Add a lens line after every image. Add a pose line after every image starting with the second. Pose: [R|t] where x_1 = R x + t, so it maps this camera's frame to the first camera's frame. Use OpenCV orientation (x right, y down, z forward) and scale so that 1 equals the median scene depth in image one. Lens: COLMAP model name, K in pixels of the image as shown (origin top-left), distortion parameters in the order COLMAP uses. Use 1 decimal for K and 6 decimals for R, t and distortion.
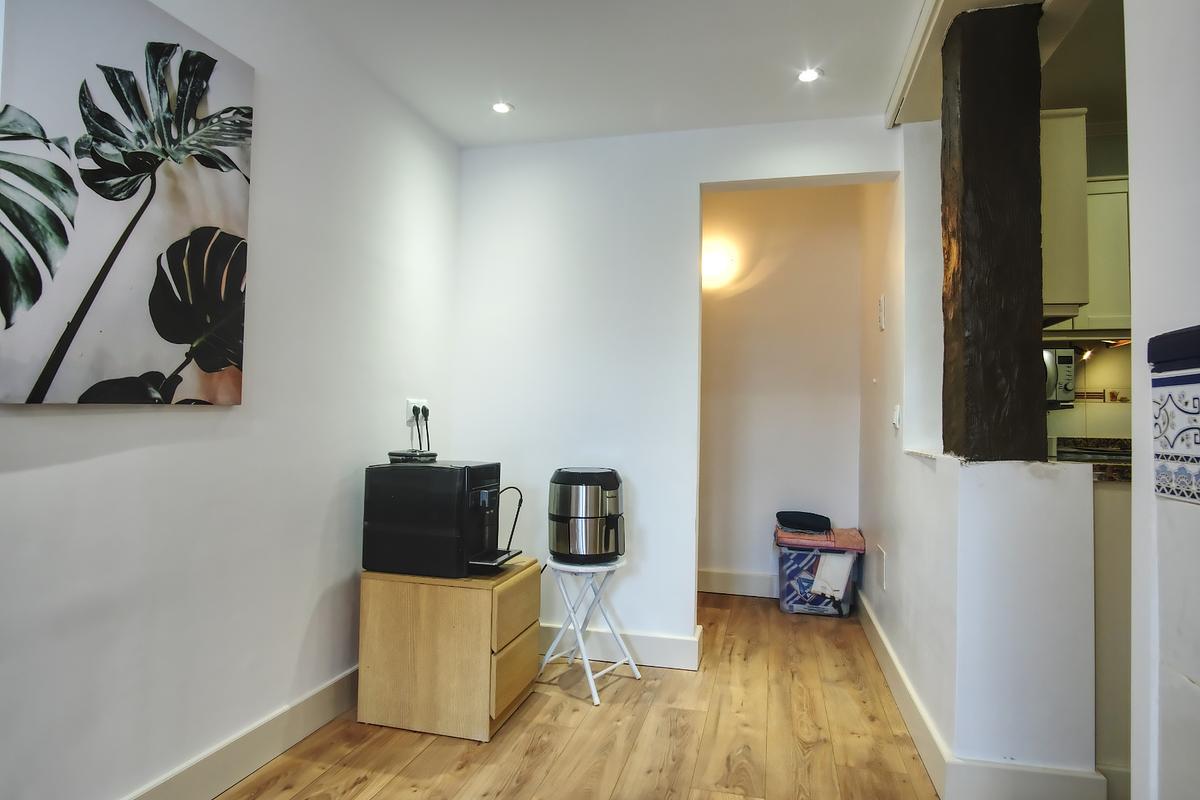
lens RADIAL K [[683.8, 0, 612.8], [0, 683.8, 391.5], [0, 0, 1]] dist [-0.032146, 0.003476]
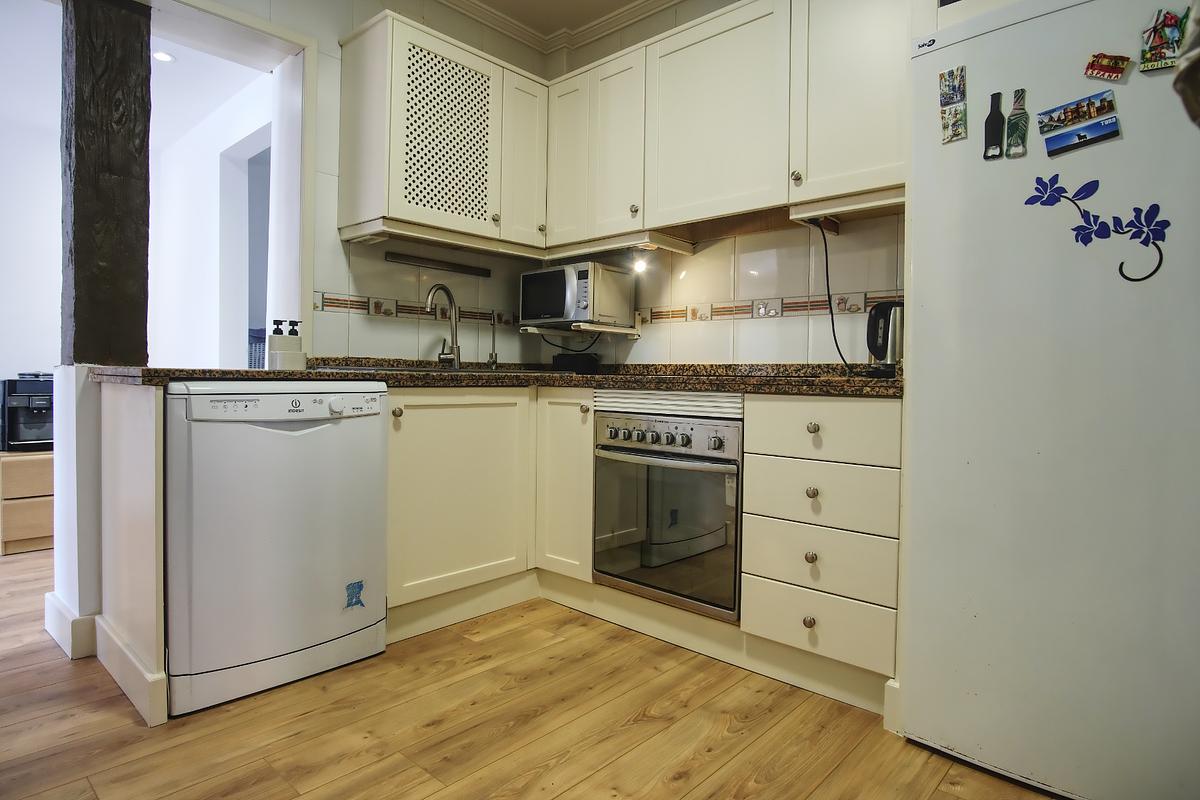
lens RADIAL K [[683.8, 0, 612.8], [0, 683.8, 391.5], [0, 0, 1]] dist [-0.032146, 0.003476]
pose [[0.875397, 0.003505, -0.483392, 1.850462], [0.023598, 0.998472, 0.049974, 0.101937], [0.482828, -0.055154, 0.873976, 0.369558]]
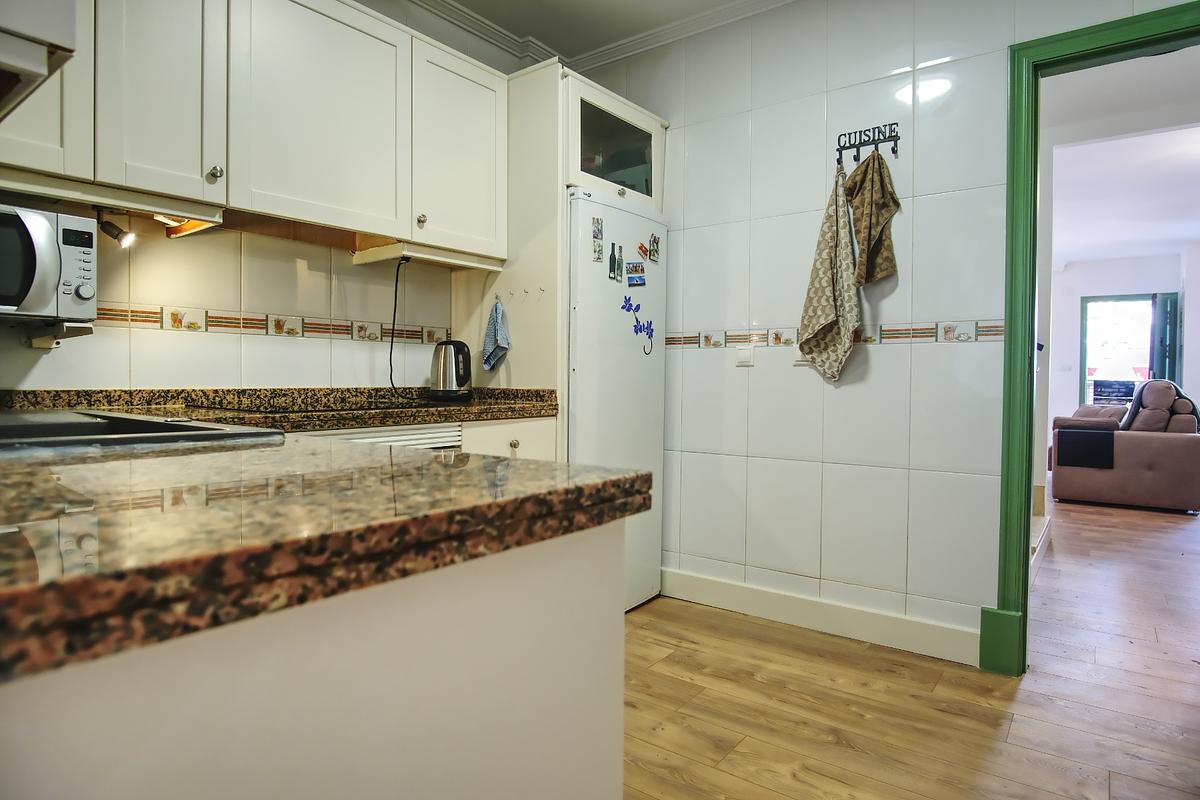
lens RADIAL K [[683.8, 0, 612.8], [0, 683.8, 391.5], [0, 0, 1]] dist [-0.032146, 0.003476]
pose [[0.391364, -0.034225, 0.919599, 0.591260], [-0.039578, 0.997758, 0.053977, 0.040688], [-0.919385, -0.057520, 0.389132, 0.700106]]
